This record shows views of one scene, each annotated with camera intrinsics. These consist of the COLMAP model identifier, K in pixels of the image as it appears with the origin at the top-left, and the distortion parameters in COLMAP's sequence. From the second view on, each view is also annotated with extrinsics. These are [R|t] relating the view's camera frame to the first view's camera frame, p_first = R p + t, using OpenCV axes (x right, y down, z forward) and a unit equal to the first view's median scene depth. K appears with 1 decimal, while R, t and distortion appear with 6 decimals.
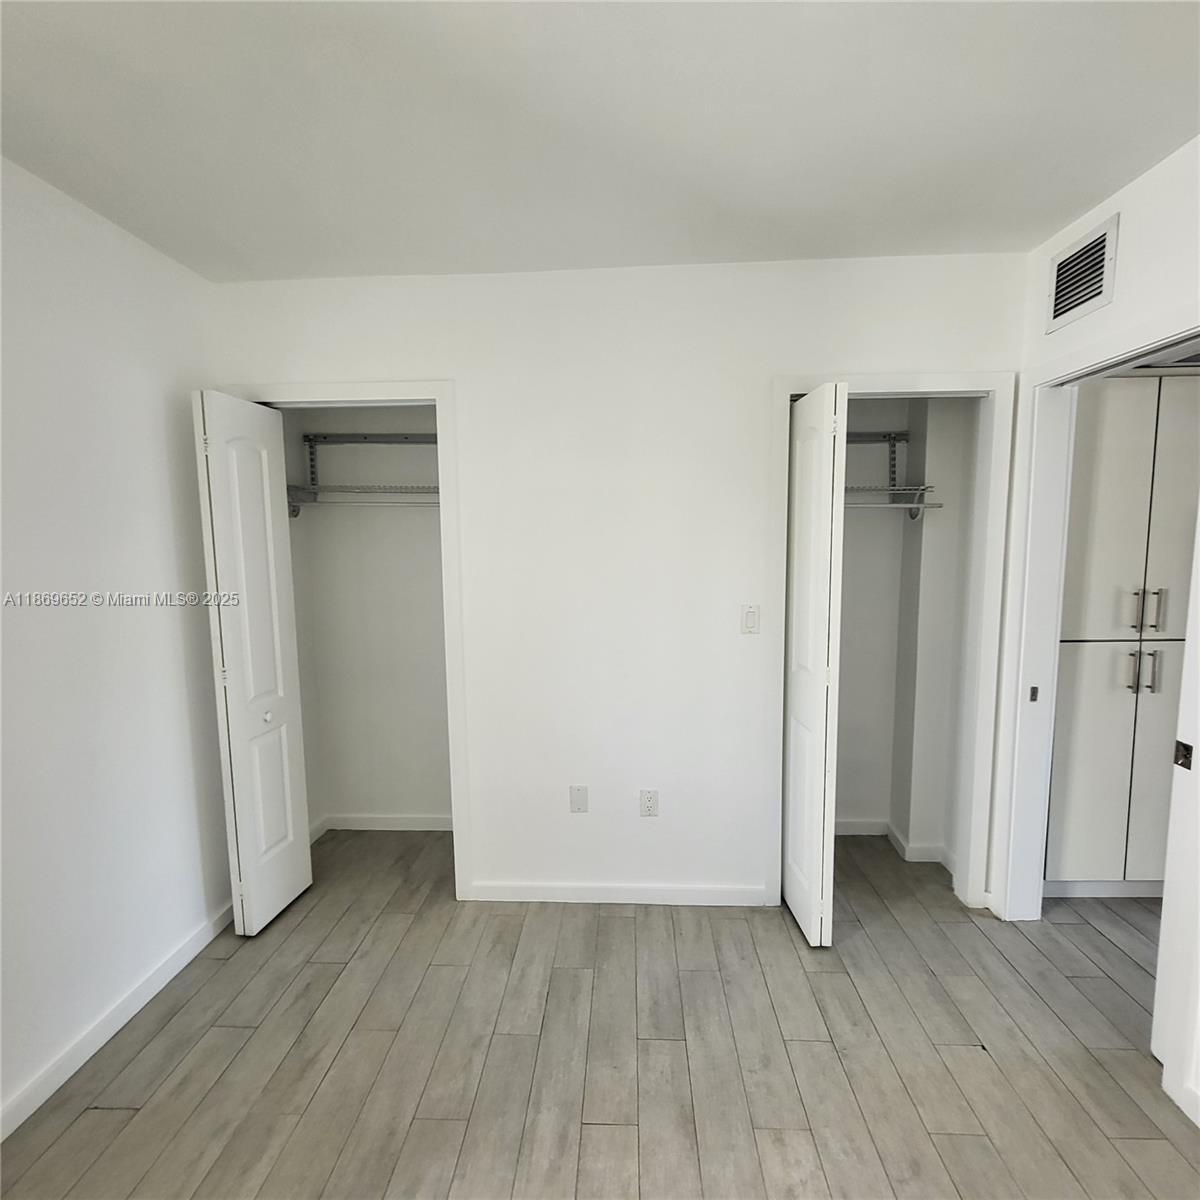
lens RADIAL K [[629.0, 0, 596.1], [0, 629.0, 604.7], [0, 0, 1]] dist [-0.006544, 0.001144]
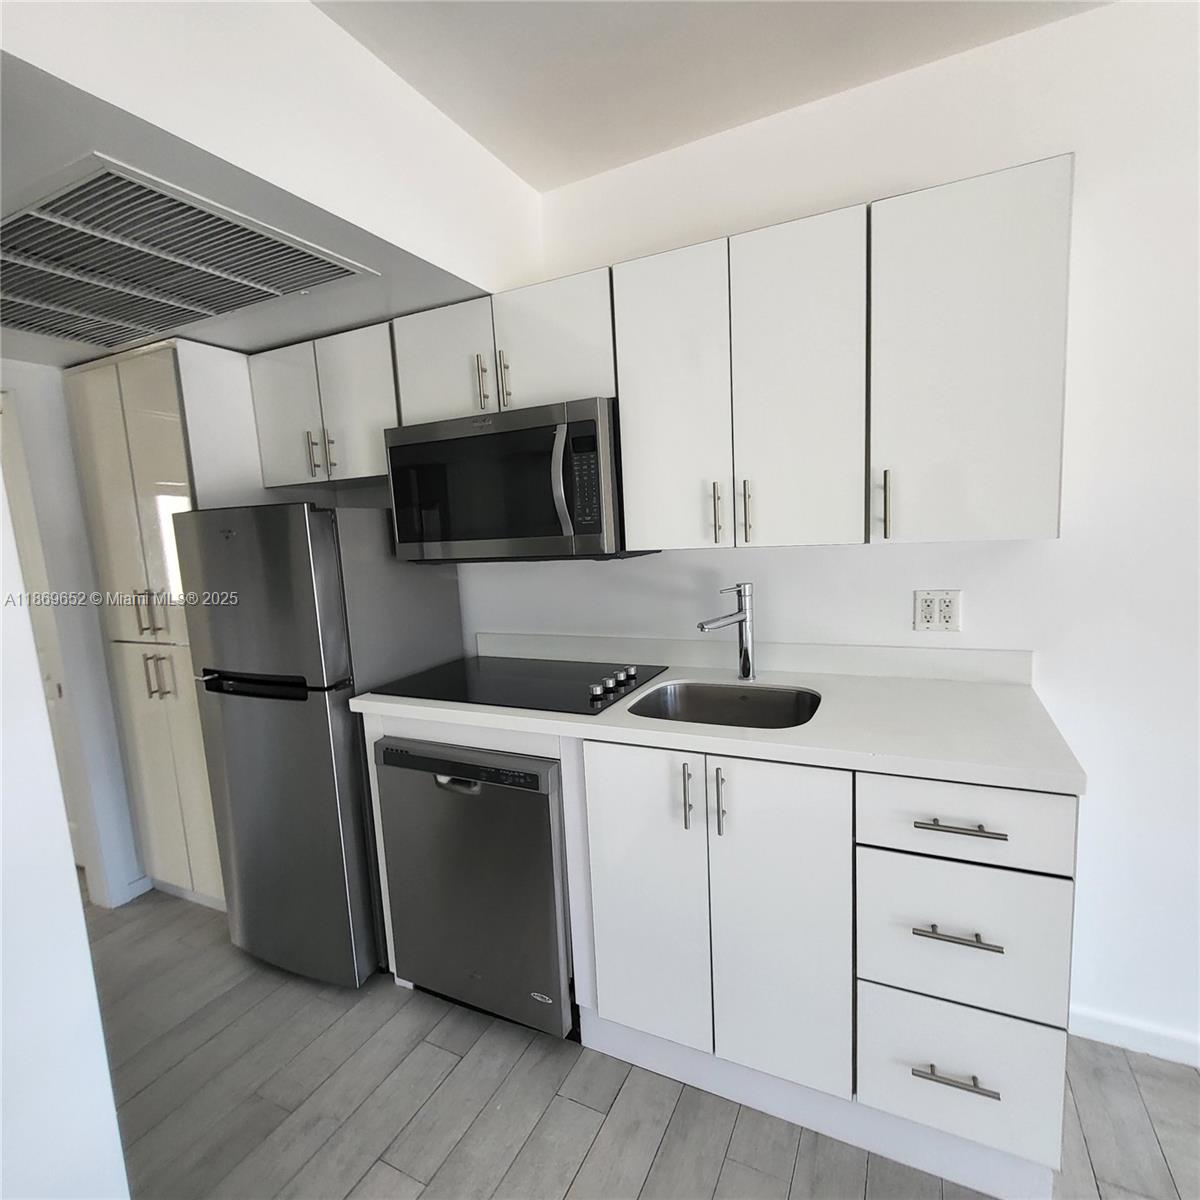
lens RADIAL K [[624.0, 0, 605.0], [0, 624.0, 606.8], [0, 0, 1]] dist [0.002072, -0.001757]
pose [[0.921994, 0.018093, -0.386781, 2.285142], [-0.001663, 0.999084, 0.042770, -0.049218], [0.387200, -0.038791, 0.921179, 0.480118]]
